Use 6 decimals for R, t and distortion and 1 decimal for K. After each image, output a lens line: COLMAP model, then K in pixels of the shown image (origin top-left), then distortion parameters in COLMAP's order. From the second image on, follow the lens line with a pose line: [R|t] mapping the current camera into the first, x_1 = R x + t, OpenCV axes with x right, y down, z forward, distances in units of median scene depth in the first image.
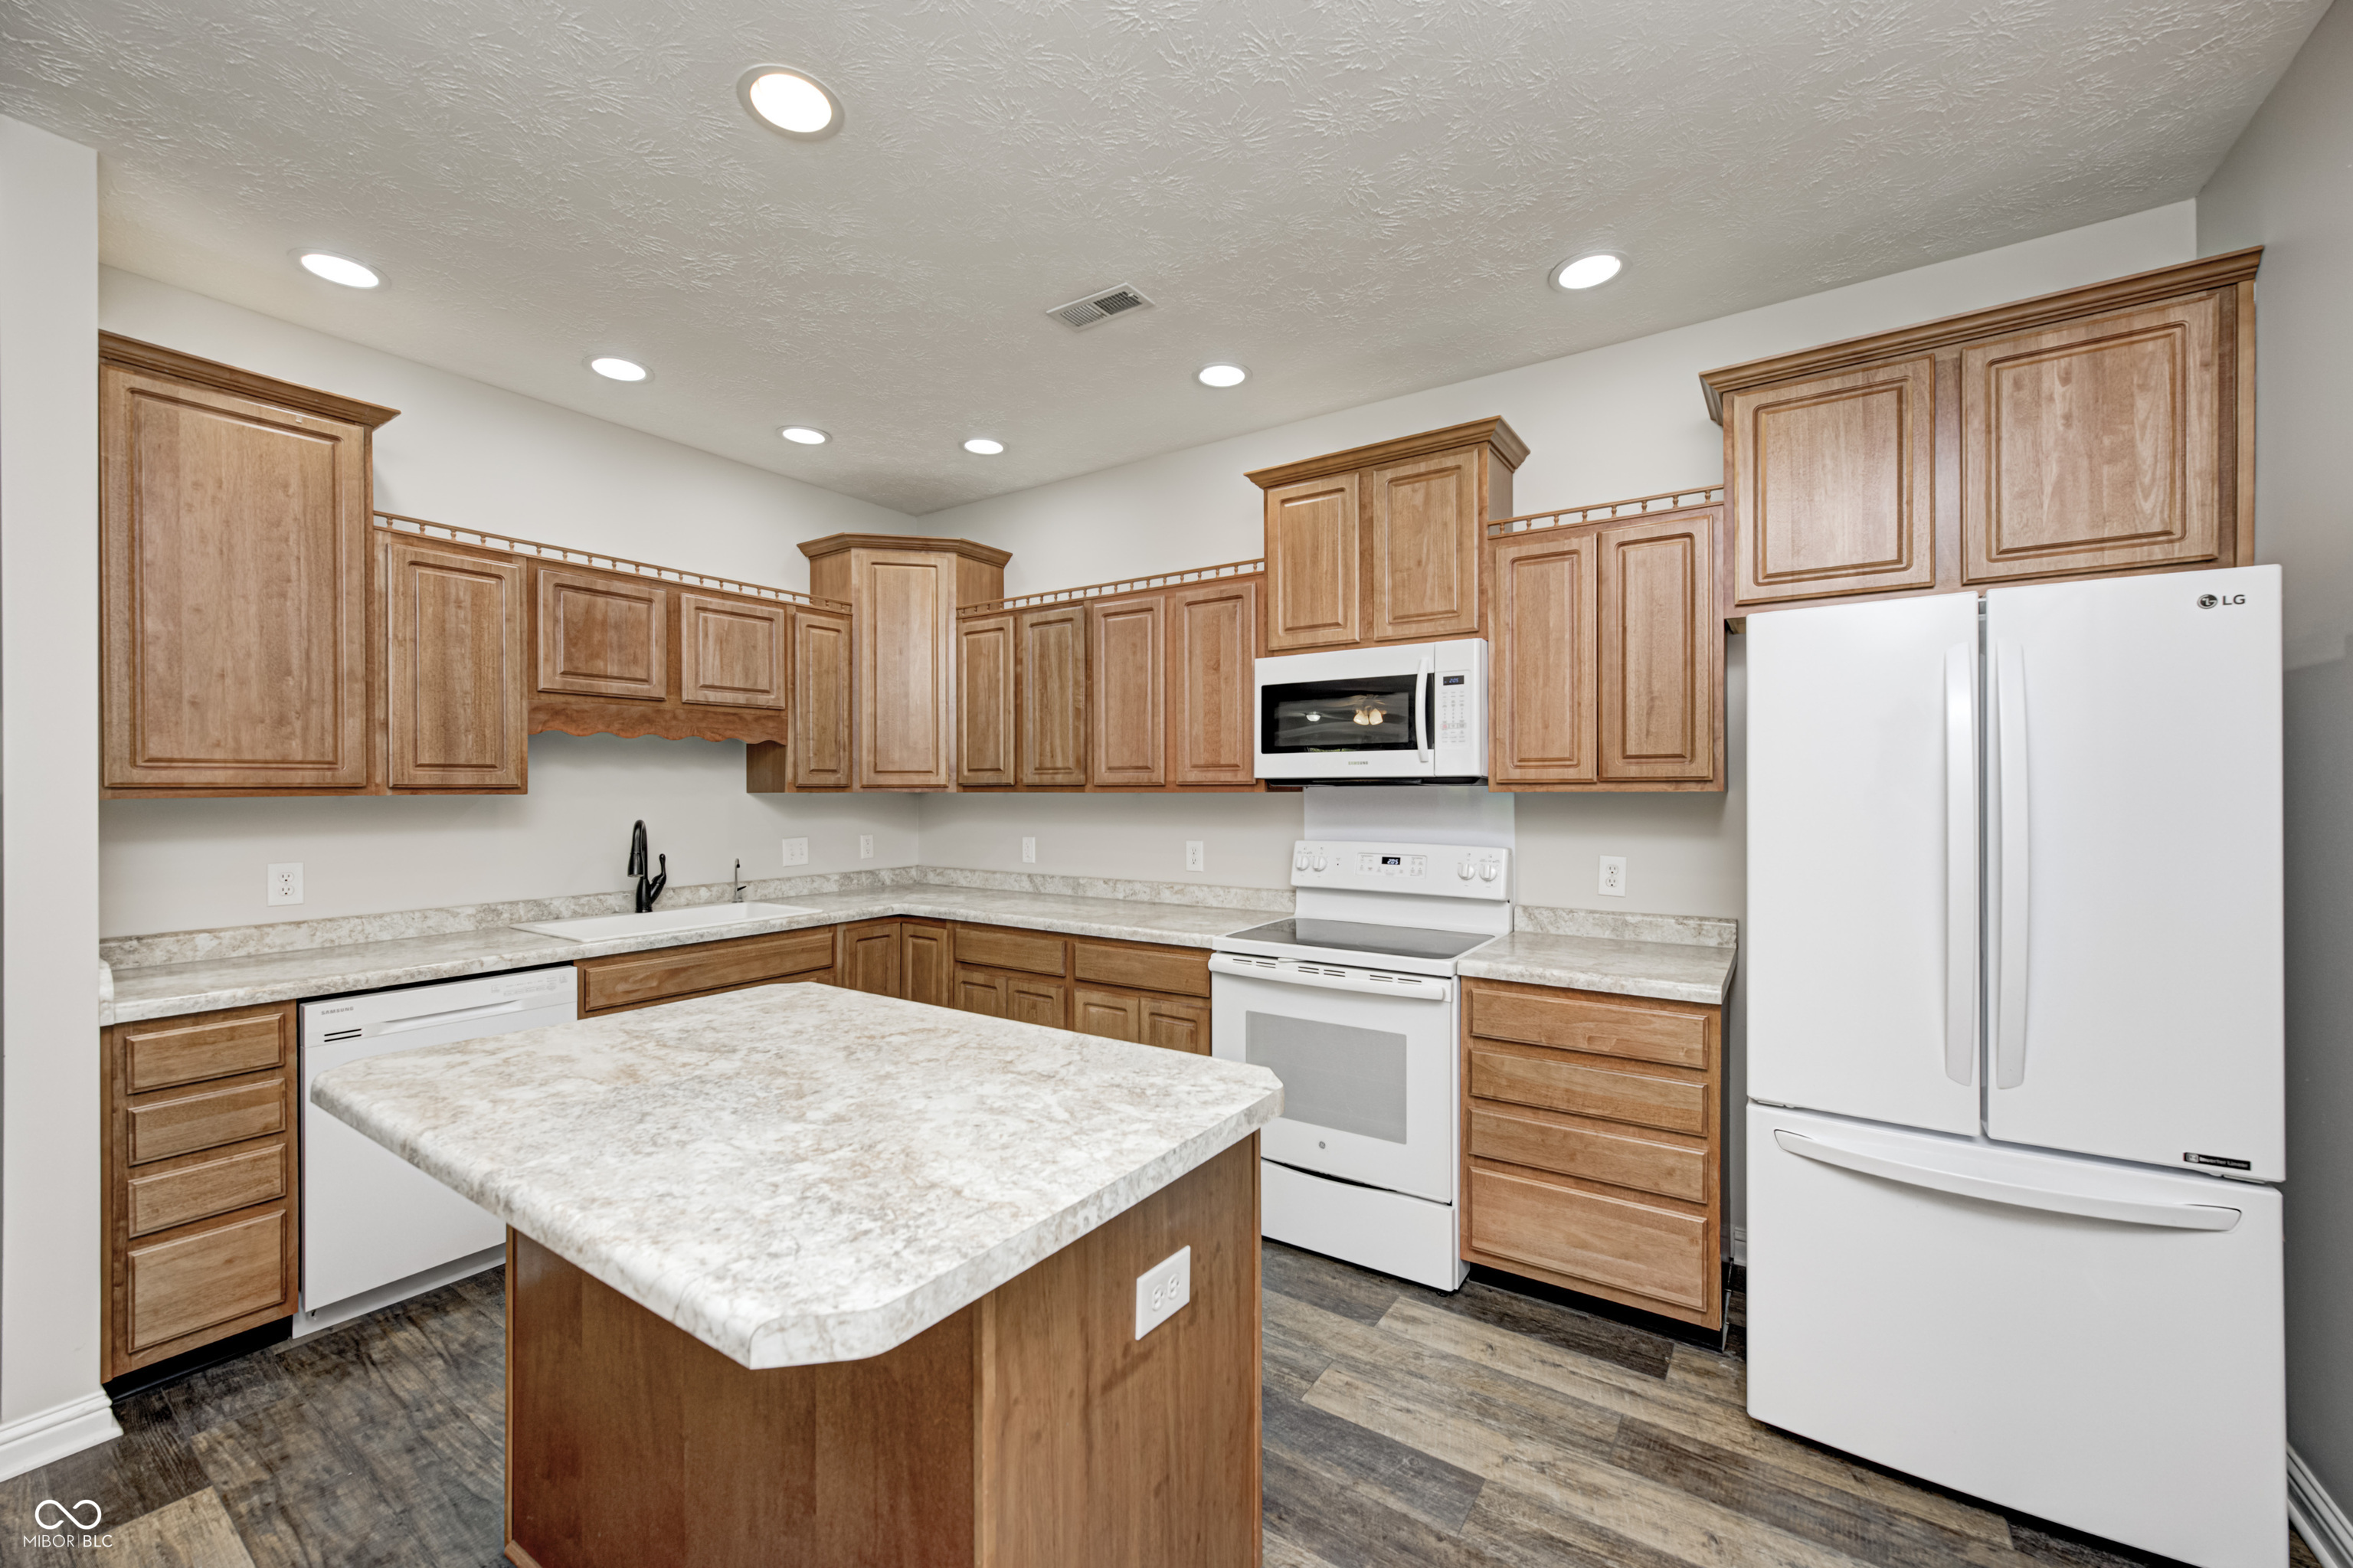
lens RADIAL K [[923.9, 0, 1176.5], [0, 923.9, 790.5], [0, 0, 1]] dist [-0.003671, 0.002327]
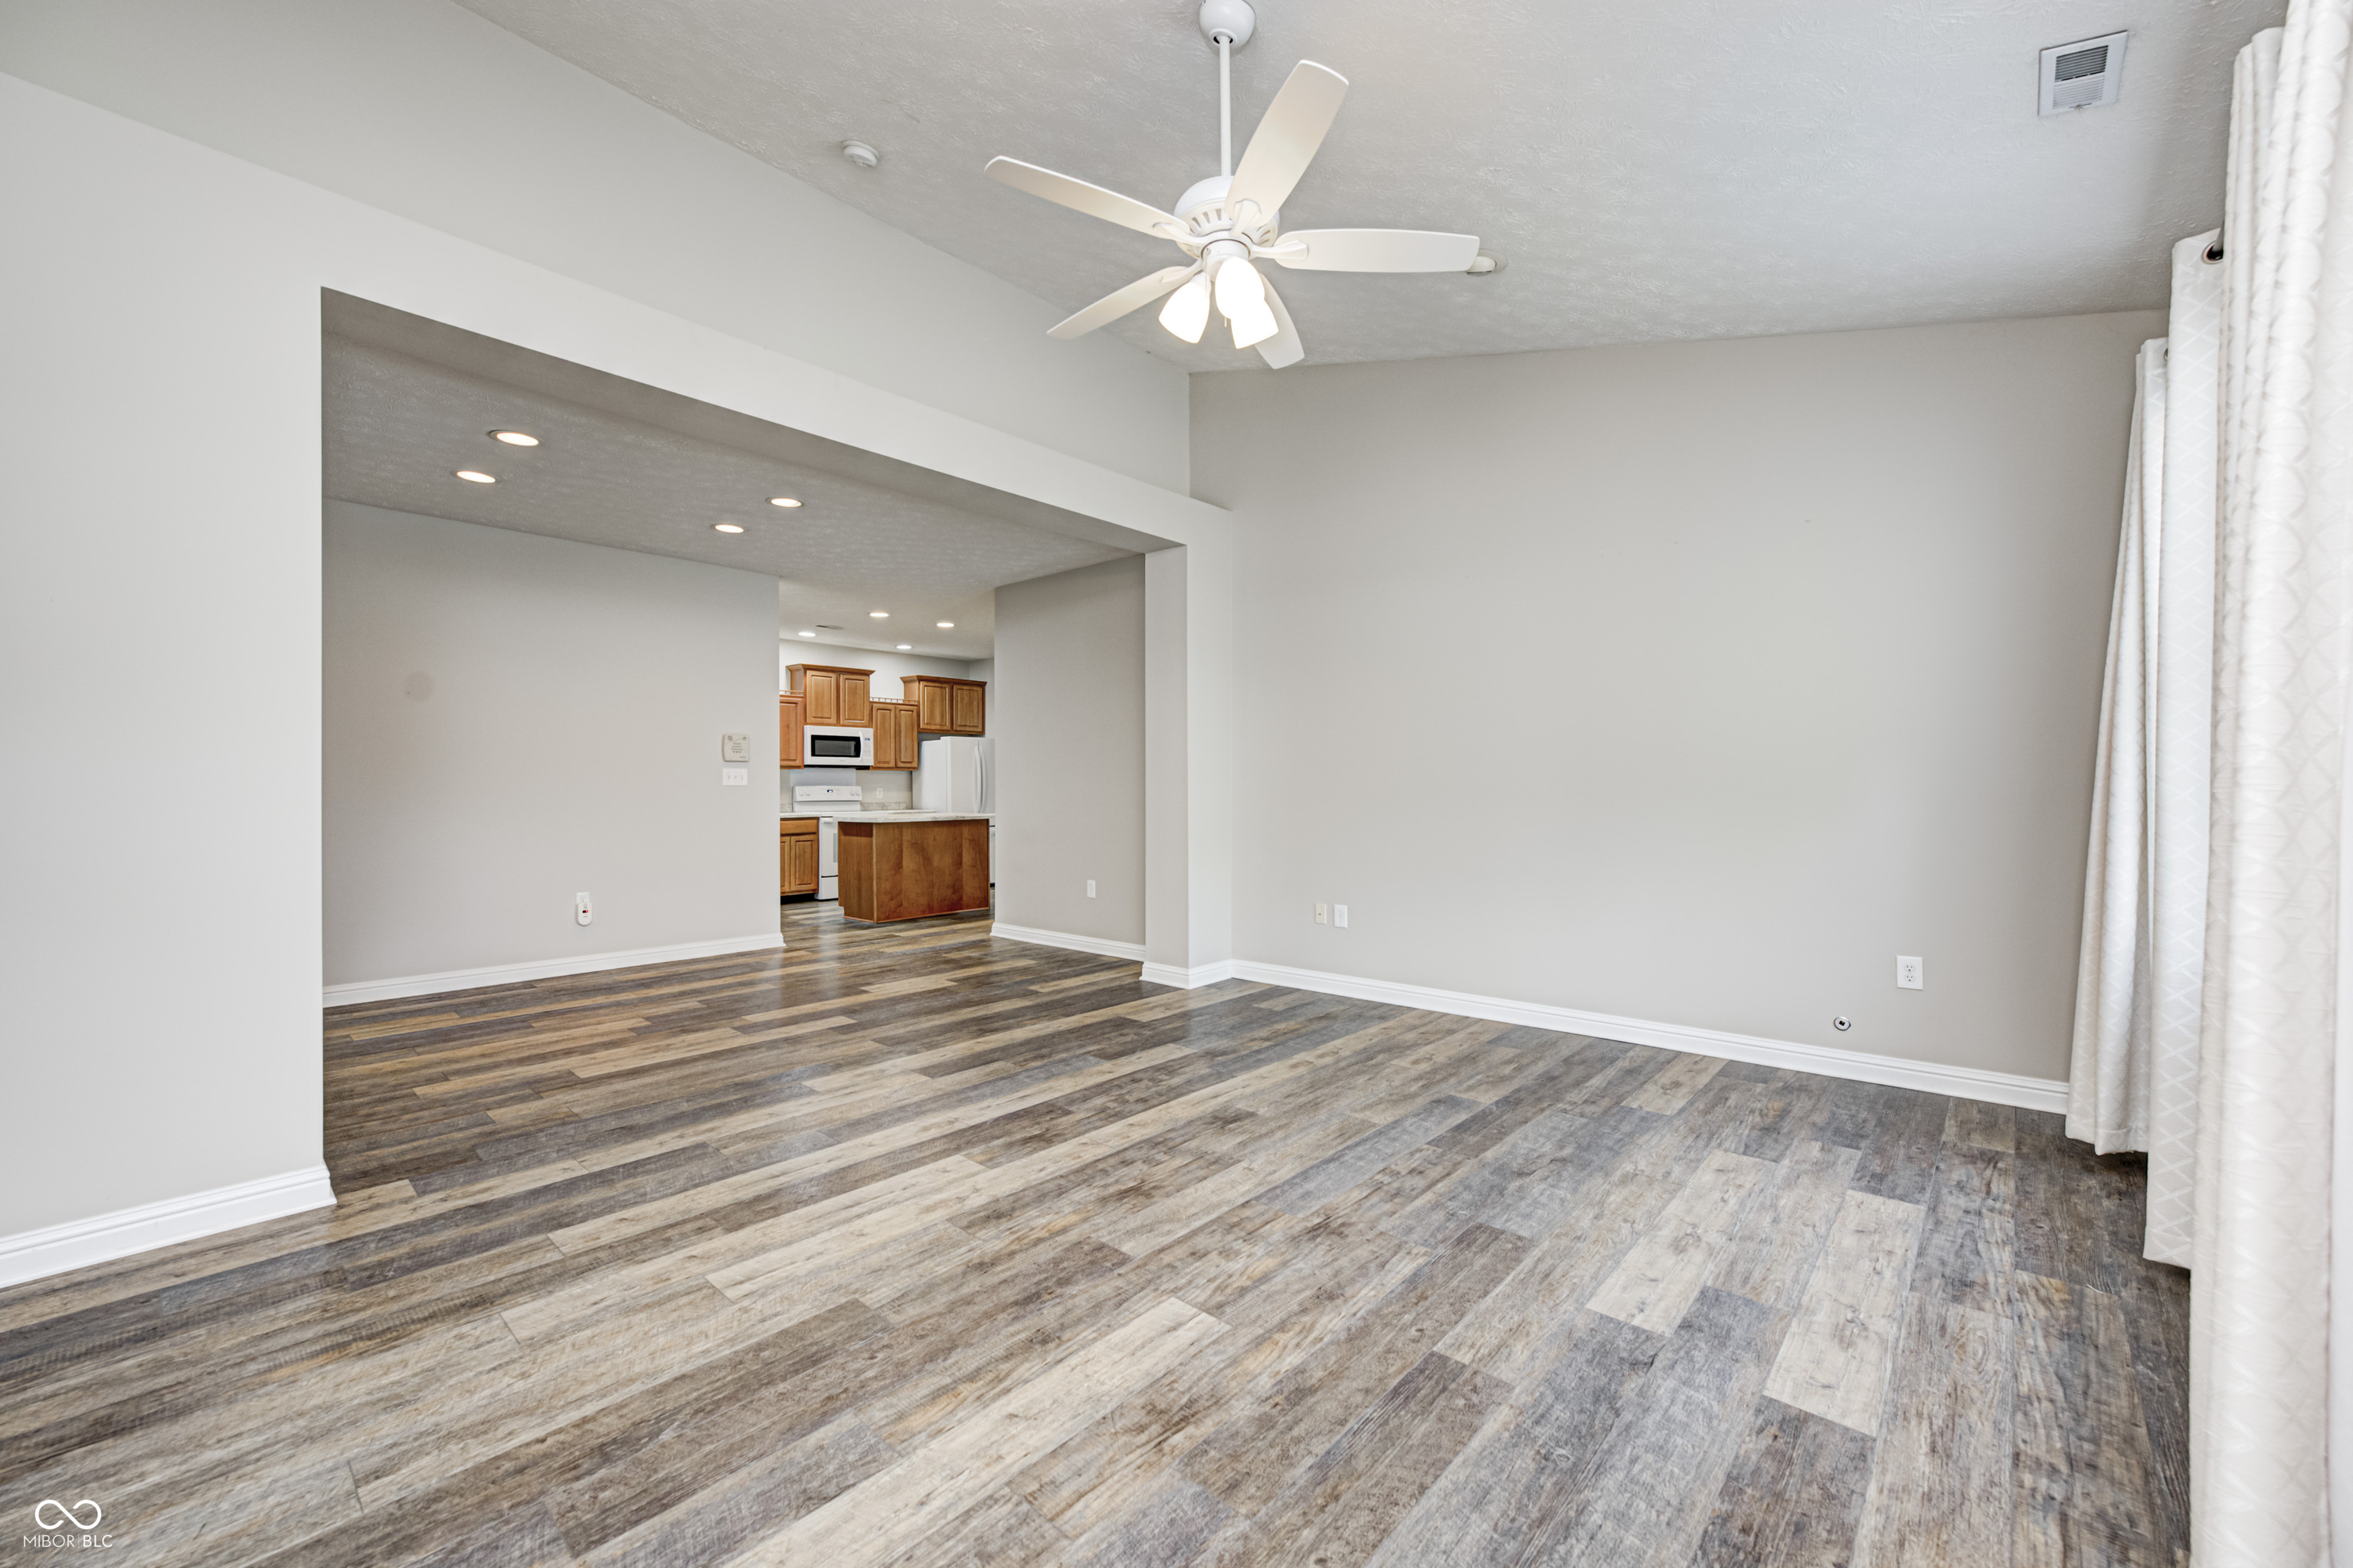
lens RADIAL K [[923.9, 0, 1161.0], [0, 923.9, 794.3], [0, 0, 1]] dist [-0.003671, 0.002327]
pose [[0.149550, -0.006091, 0.988735, -3.064807], [-0.000379, 0.999981, 0.006218, 0.074191], [-0.988754, -0.001305, 0.149545, -0.683767]]
